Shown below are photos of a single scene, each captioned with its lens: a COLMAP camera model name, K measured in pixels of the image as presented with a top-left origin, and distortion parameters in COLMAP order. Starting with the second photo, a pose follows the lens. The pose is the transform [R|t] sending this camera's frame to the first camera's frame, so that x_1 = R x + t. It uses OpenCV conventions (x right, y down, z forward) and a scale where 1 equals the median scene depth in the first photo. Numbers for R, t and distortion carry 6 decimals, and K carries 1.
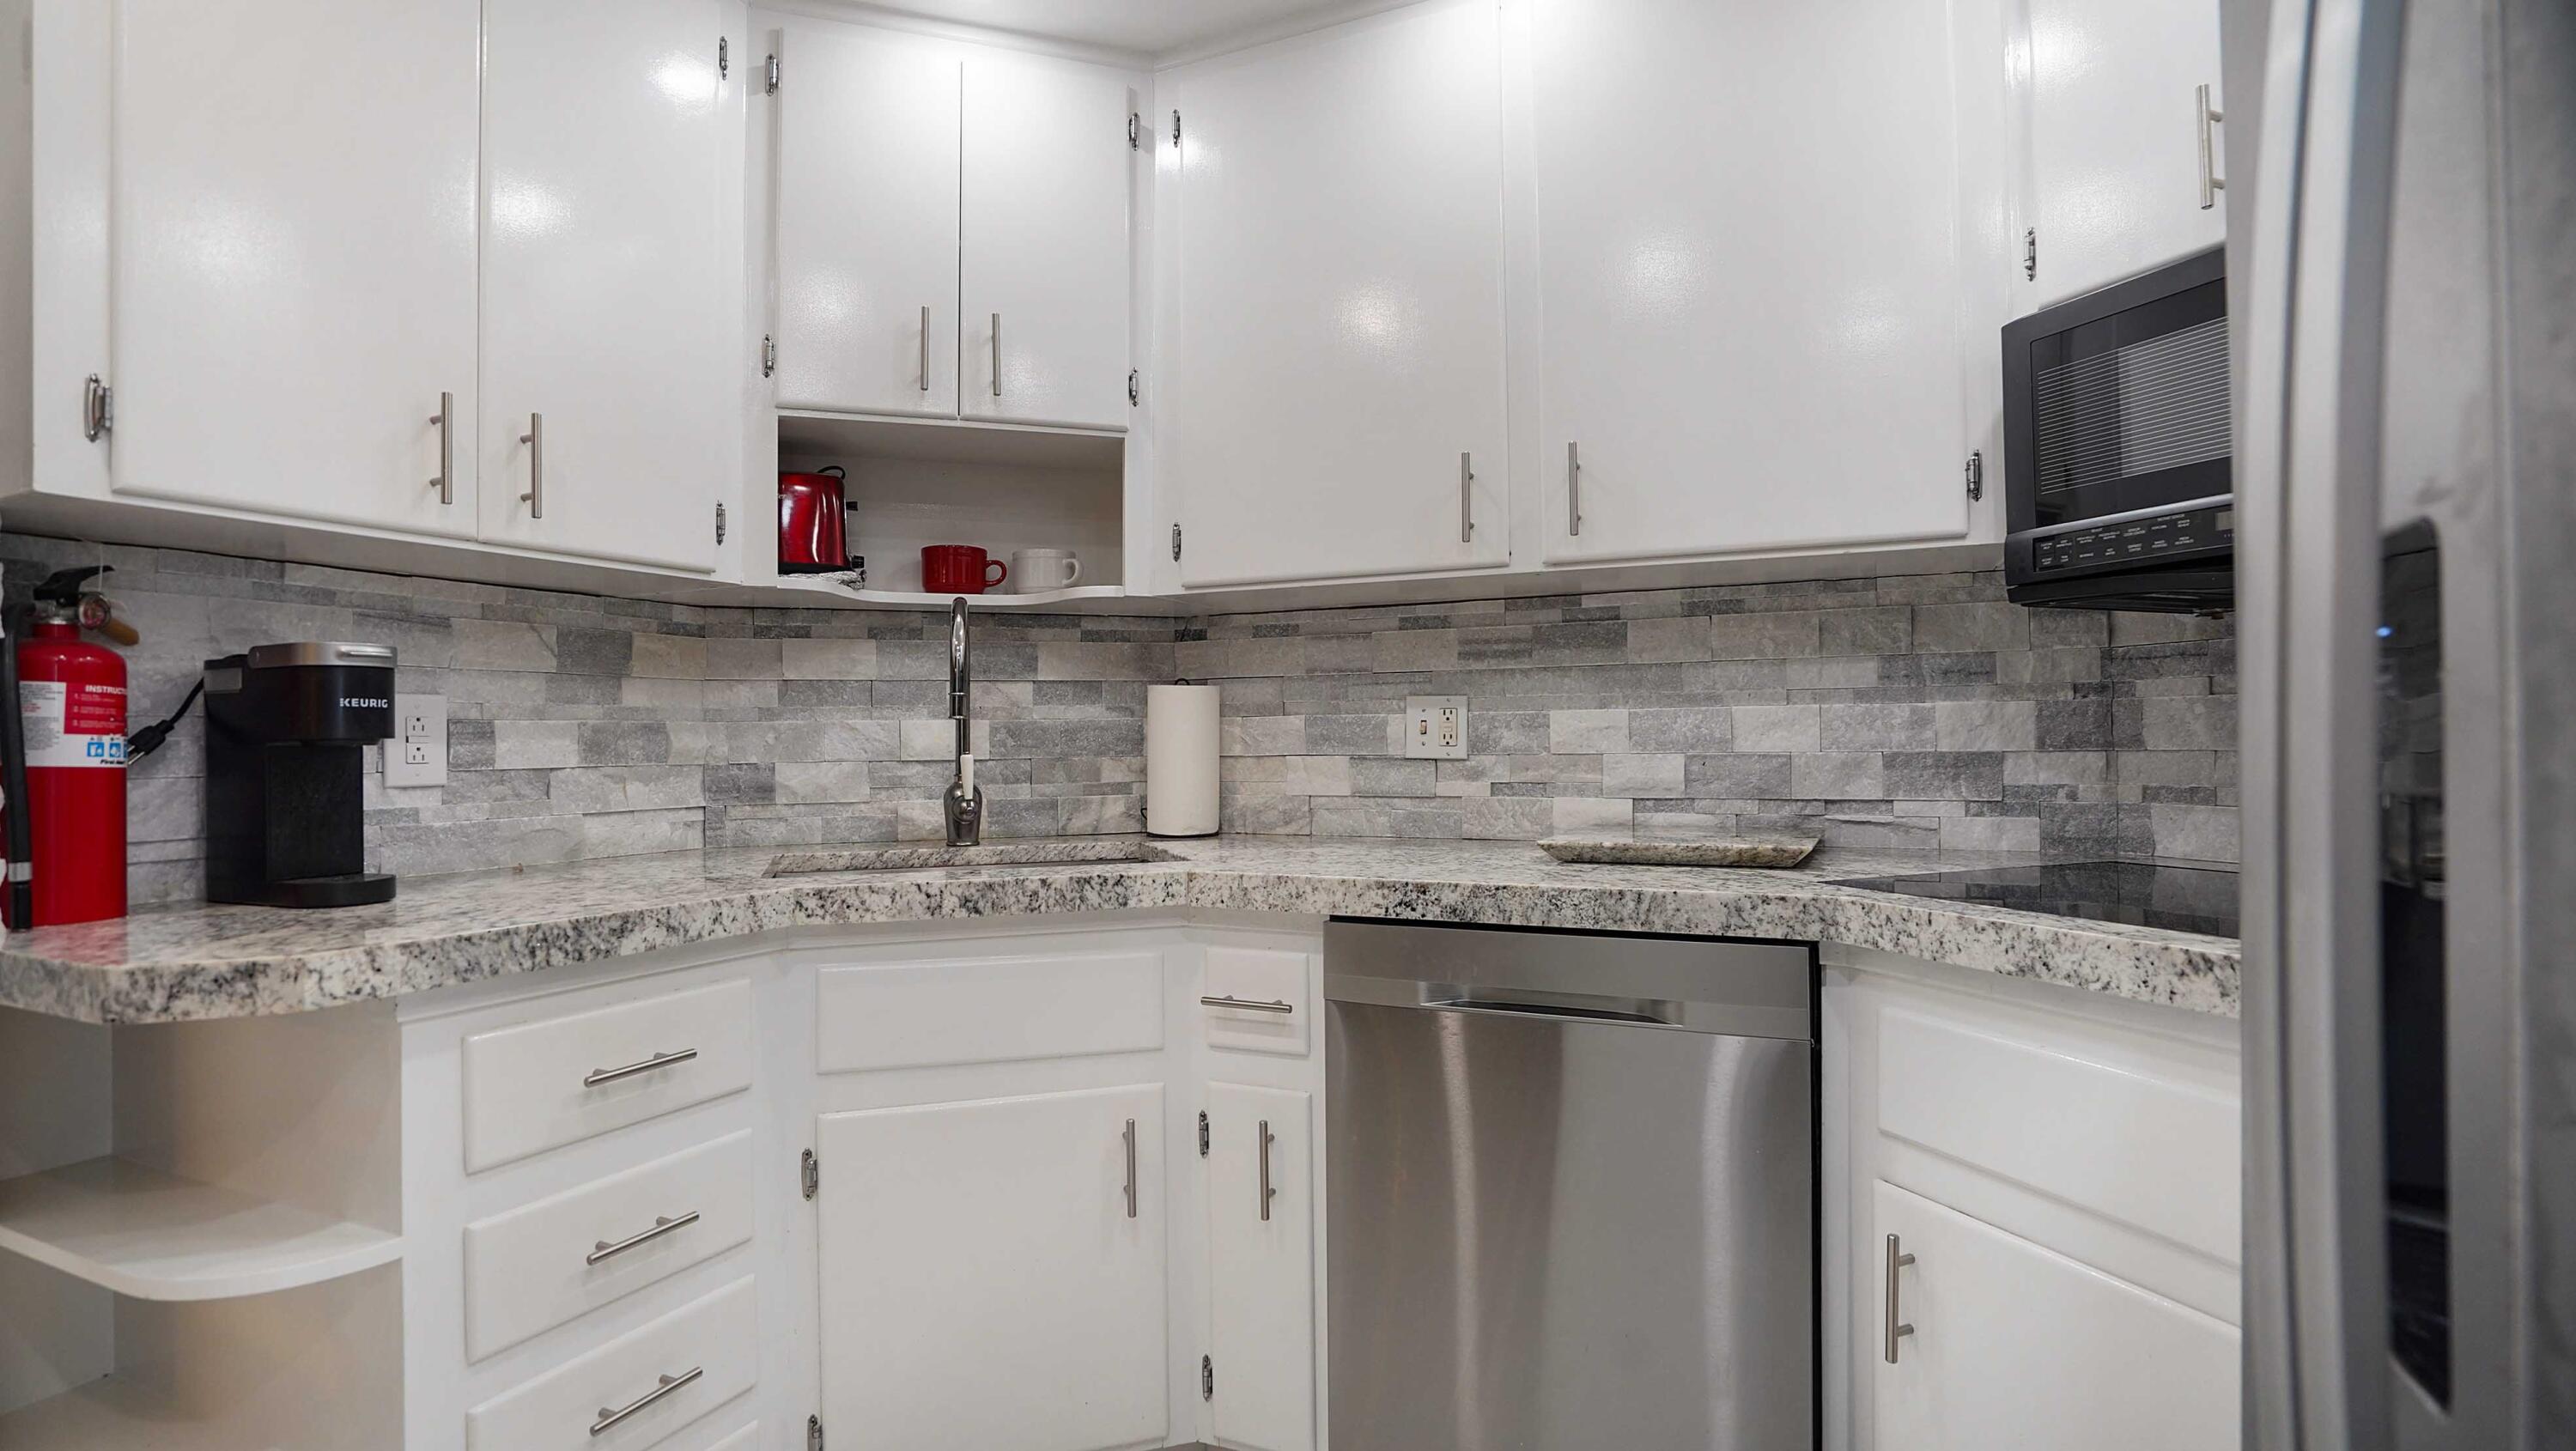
lens RADIAL K [[1251.7, 0, 1288.0], [0, 1251.7, 725.5], [0, 0, 1]] dist [-0.037606, 0.000555]
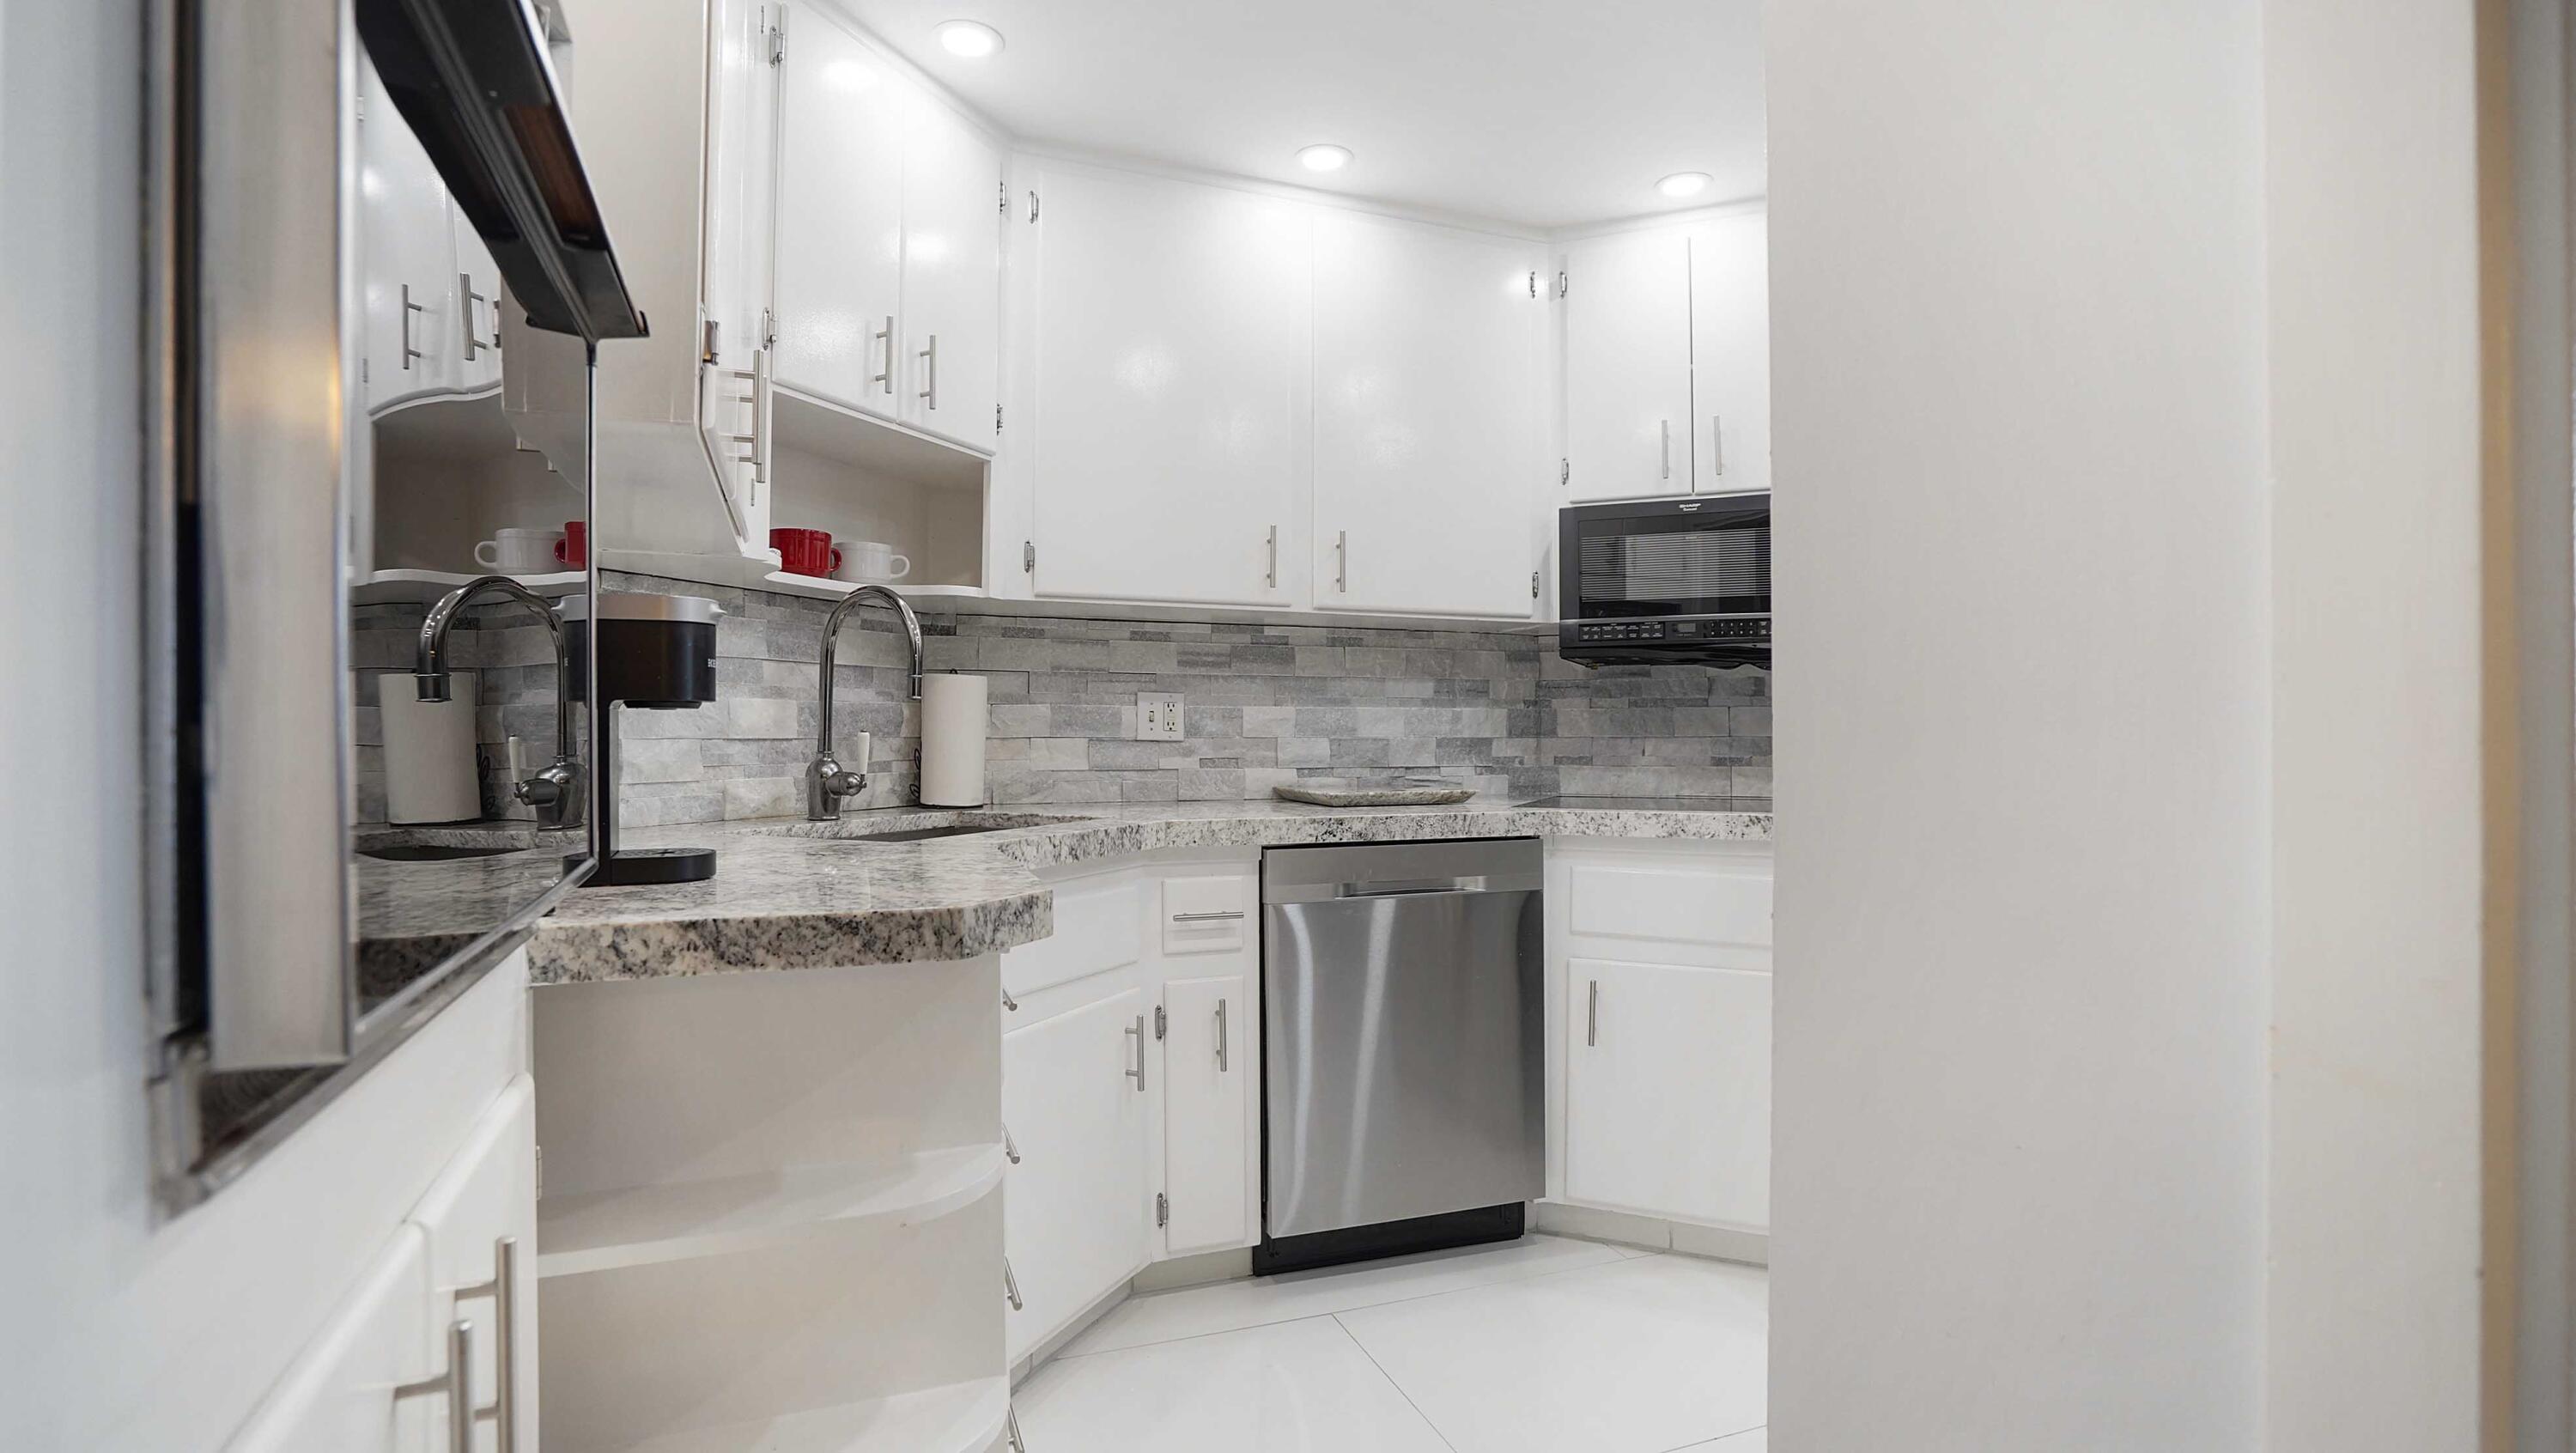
lens RADIAL K [[1251.8, 0, 1288.0], [0, 1251.8, 726.5], [0, 0, 1]] dist [-0.037606, 0.000555]
pose [[0.677375, 0.016800, 0.735446, -0.867219], [-0.016138, 0.999838, -0.007977, 0.023006], [-0.735461, -0.006465, 0.677536, 0.013995]]
